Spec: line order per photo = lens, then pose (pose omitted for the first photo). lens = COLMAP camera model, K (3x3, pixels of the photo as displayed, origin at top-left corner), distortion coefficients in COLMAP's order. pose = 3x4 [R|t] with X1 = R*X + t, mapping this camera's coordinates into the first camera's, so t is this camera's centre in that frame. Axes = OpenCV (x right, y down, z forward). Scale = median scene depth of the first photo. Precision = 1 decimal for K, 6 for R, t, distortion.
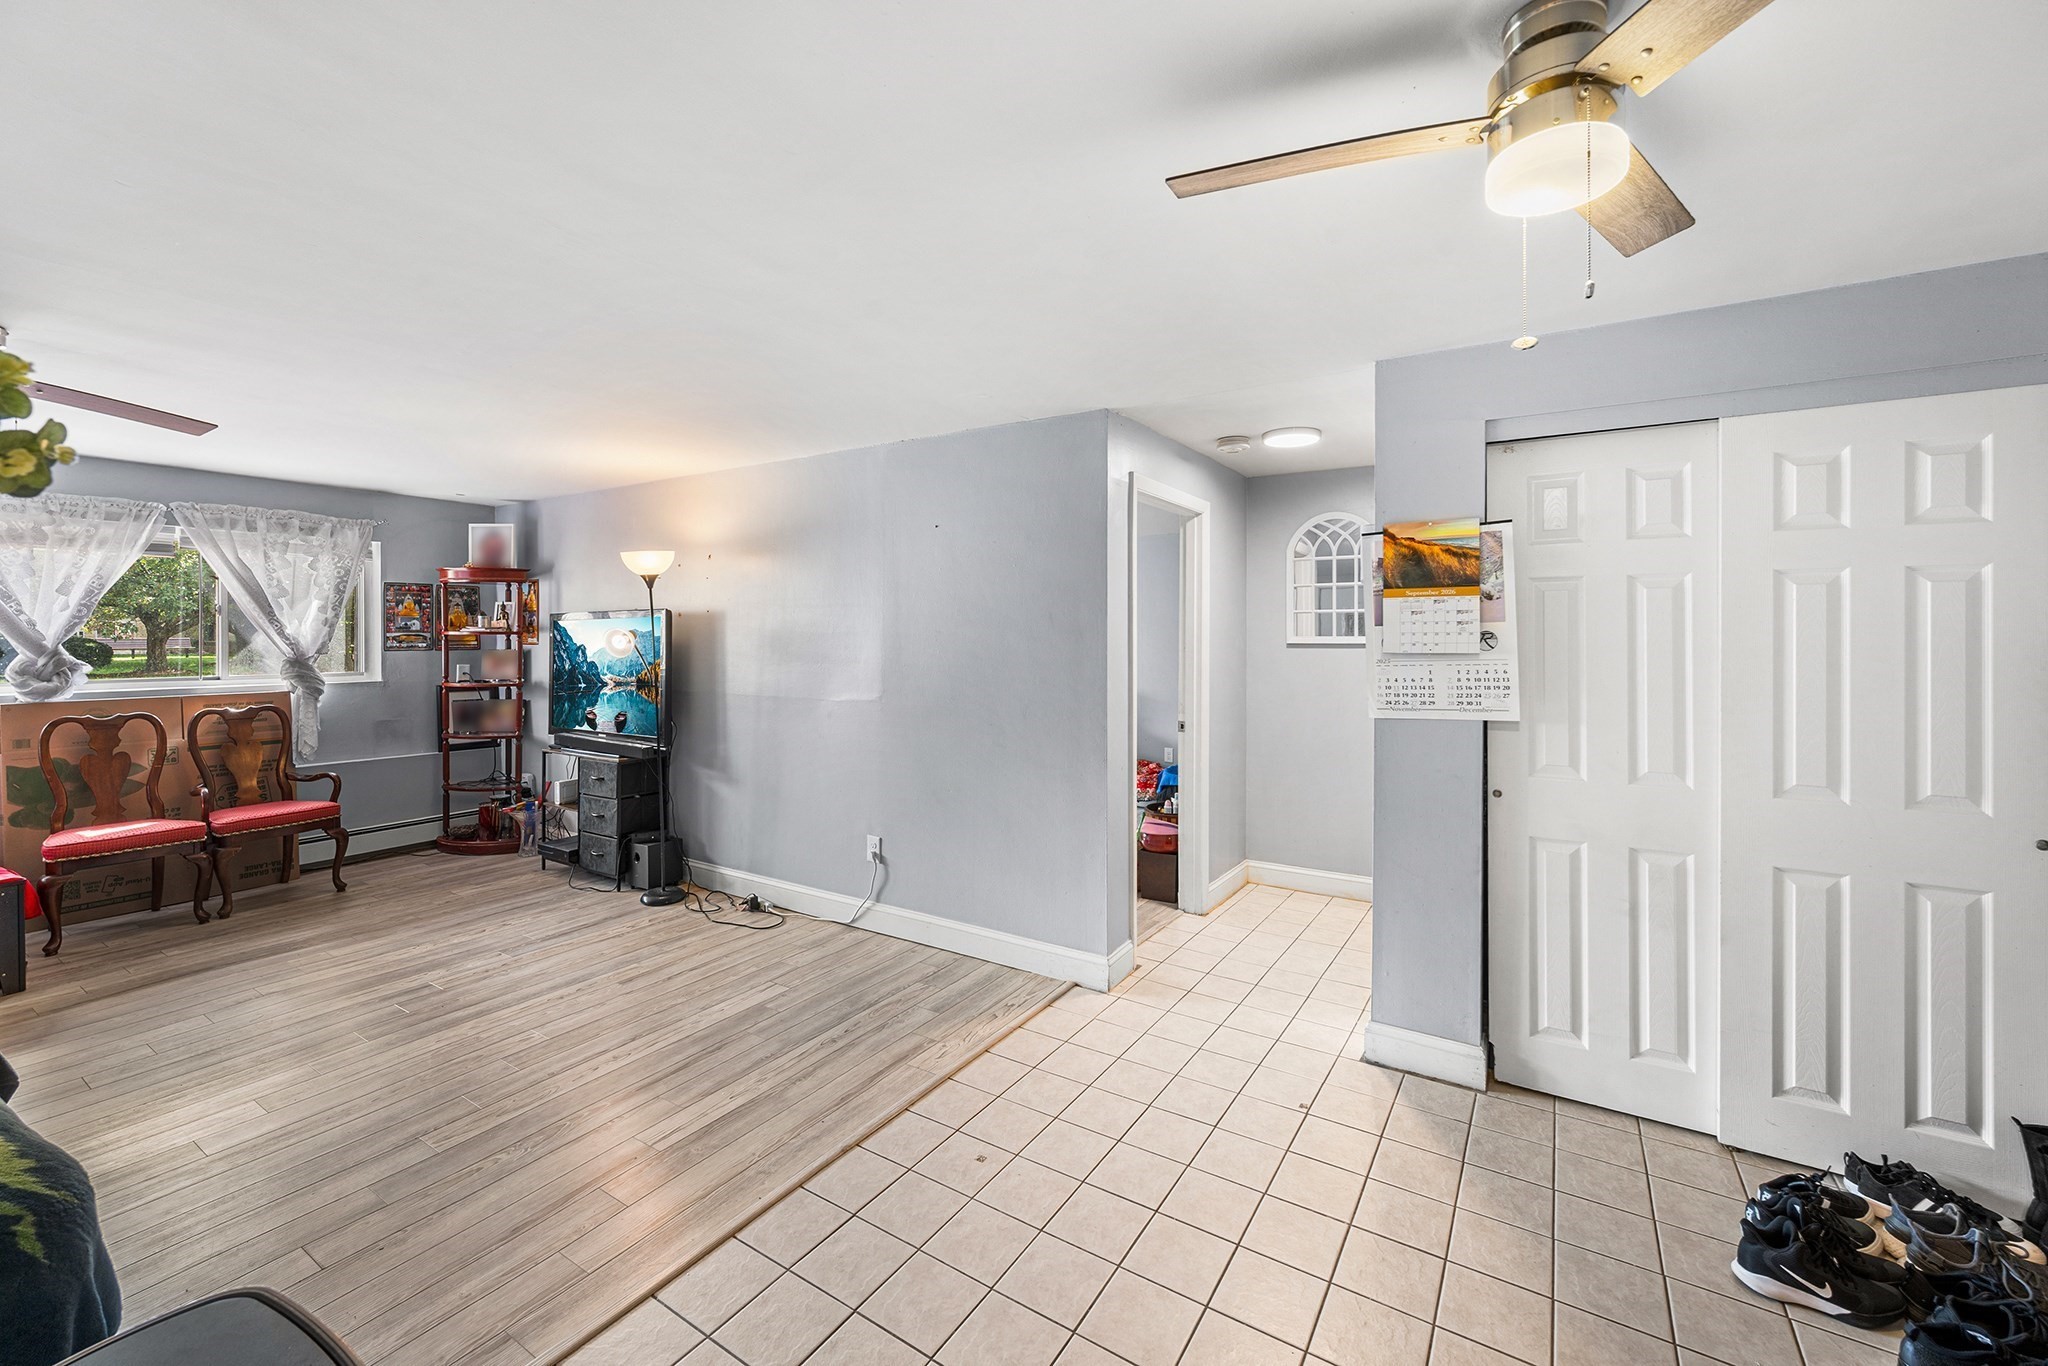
lens RADIAL K [[830.0, 0, 1033.4], [0, 830.0, 628.0], [0, 0, 1]] dist [-0.000035, 0.000132]
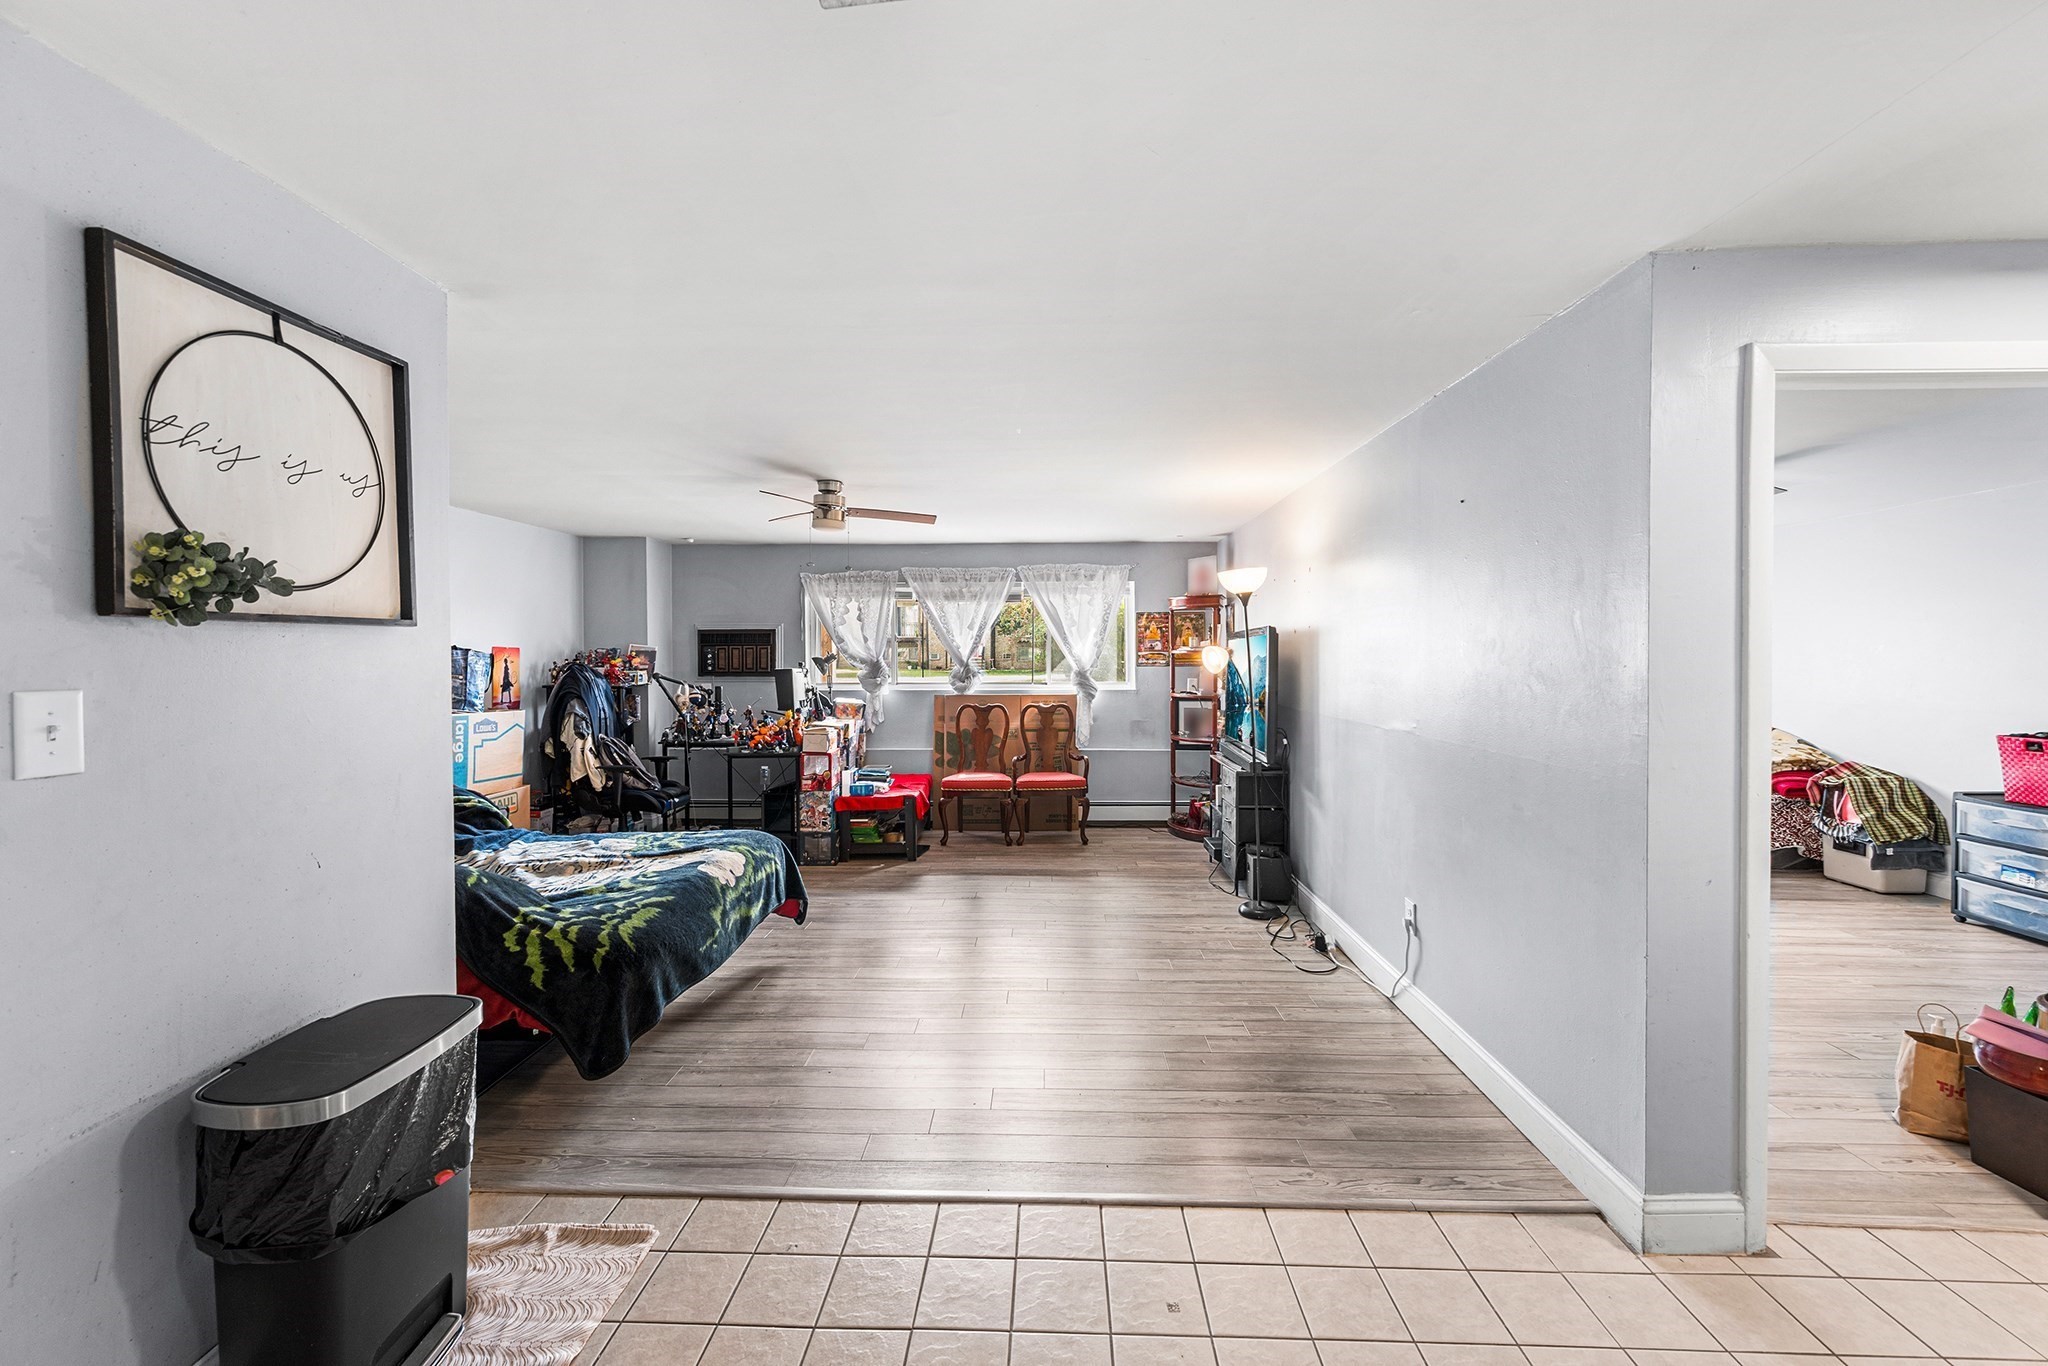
lens RADIAL K [[826.5, 0, 1023.7], [0, 826.5, 674.4], [0, 0, 1]] dist [-0.000058, -0.000105]
pose [[0.507462, 0.016666, -0.861513, 0.286034], [0.009647, 0.999640, 0.025021, 0.008277], [0.861620, -0.021008, 0.507119, 0.263285]]
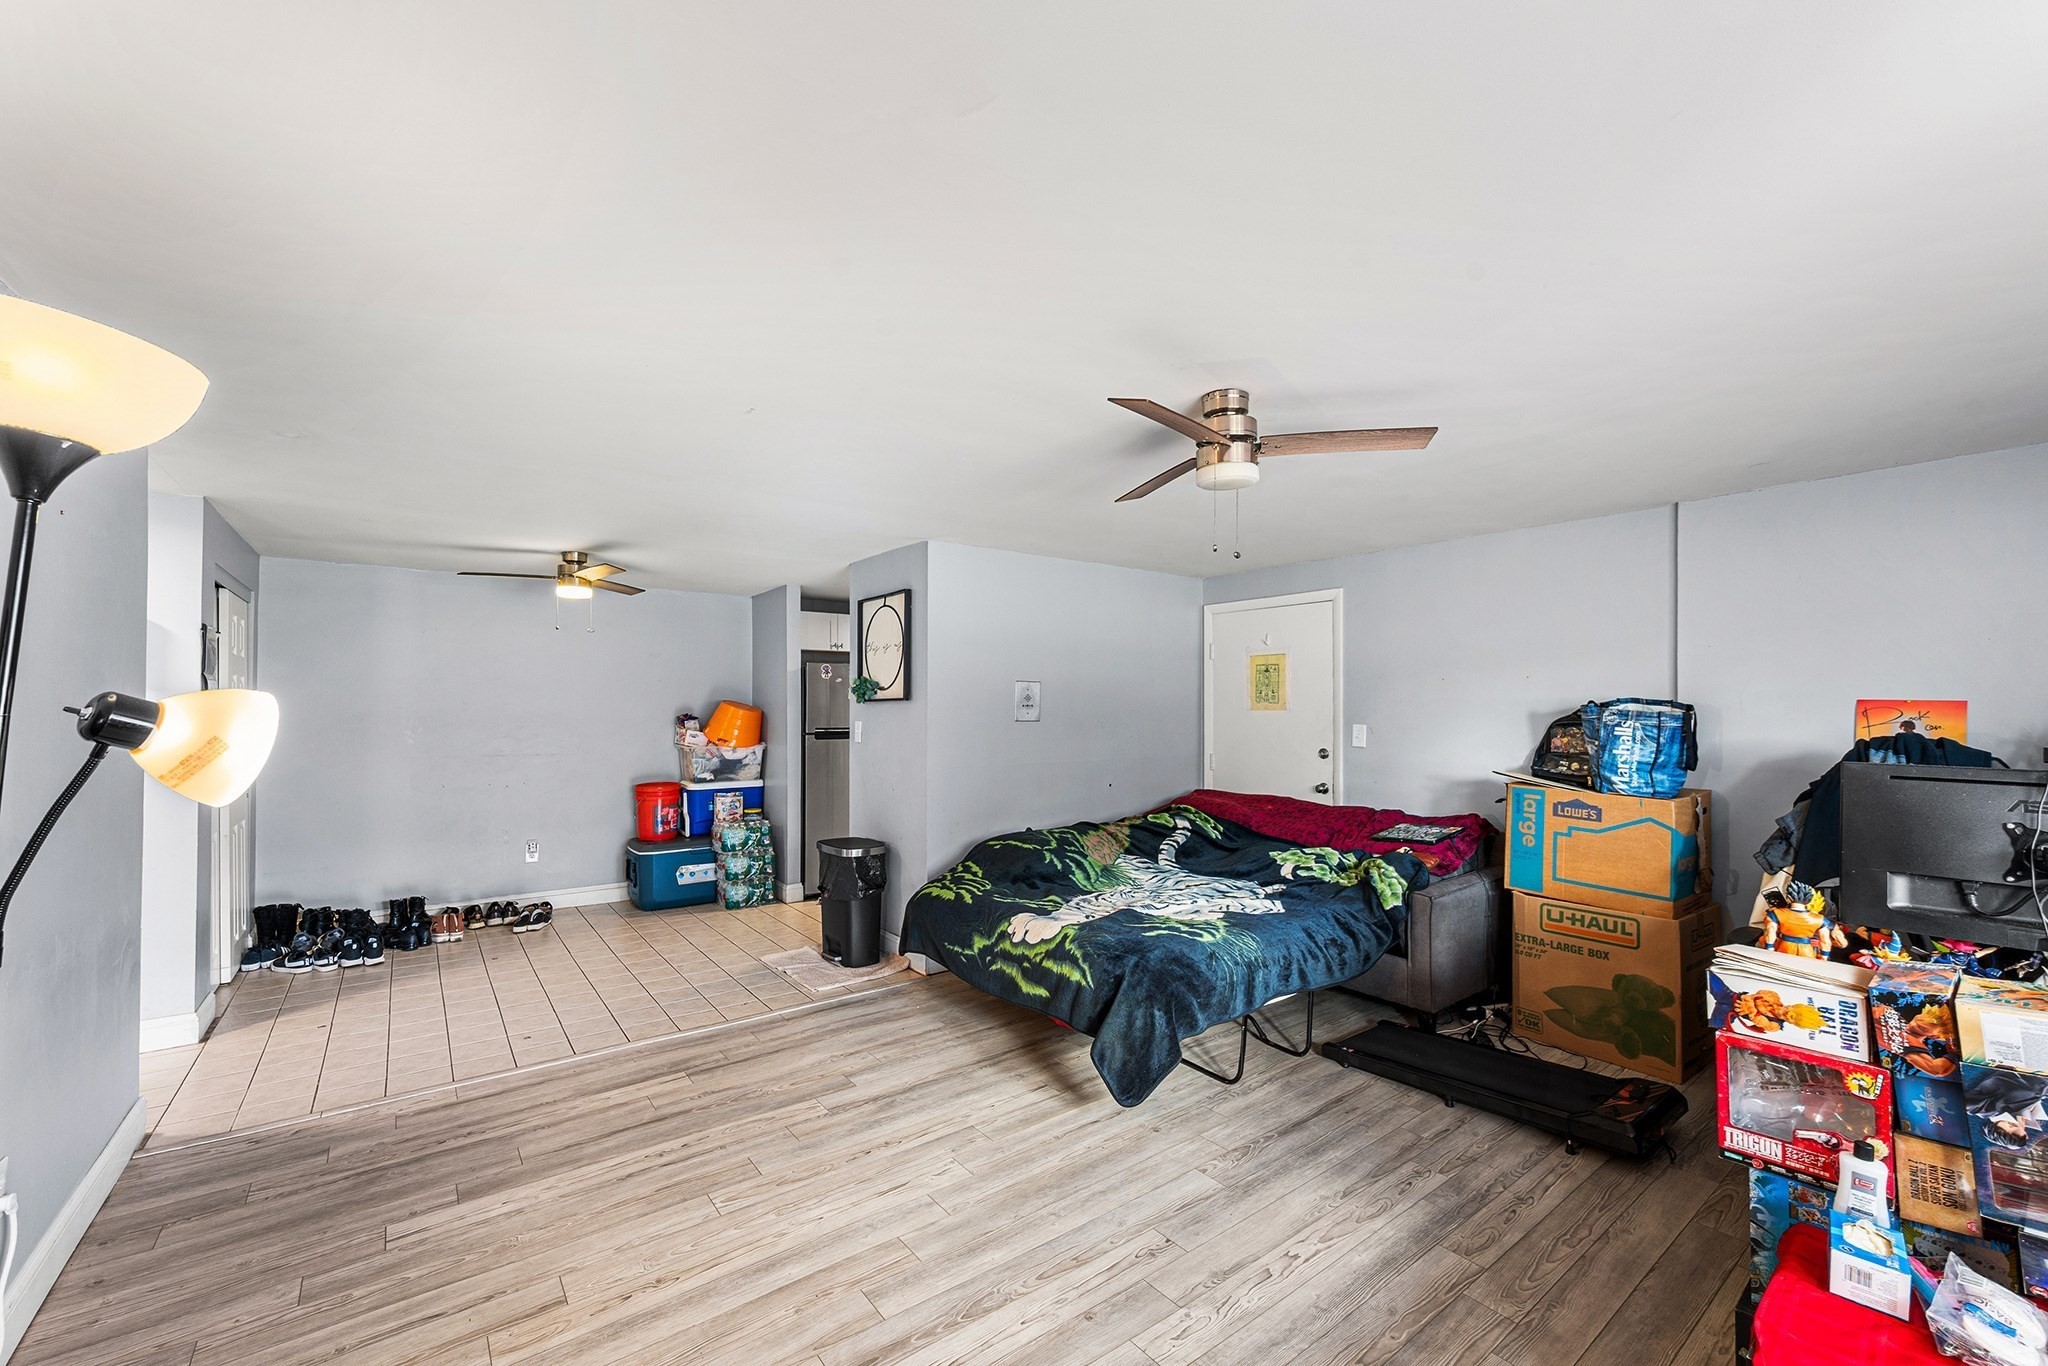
lens RADIAL K [[829.9, 0, 1035.2], [0, 829.9, 708.1], [0, 0, 1]] dist [-0.000419, -0.000063]
pose [[-0.939207, -0.001607, 0.343347, -0.818191], [-0.004951, 0.999948, -0.008863, 0.008370], [-0.343315, -0.010025, -0.939167, 1.163001]]
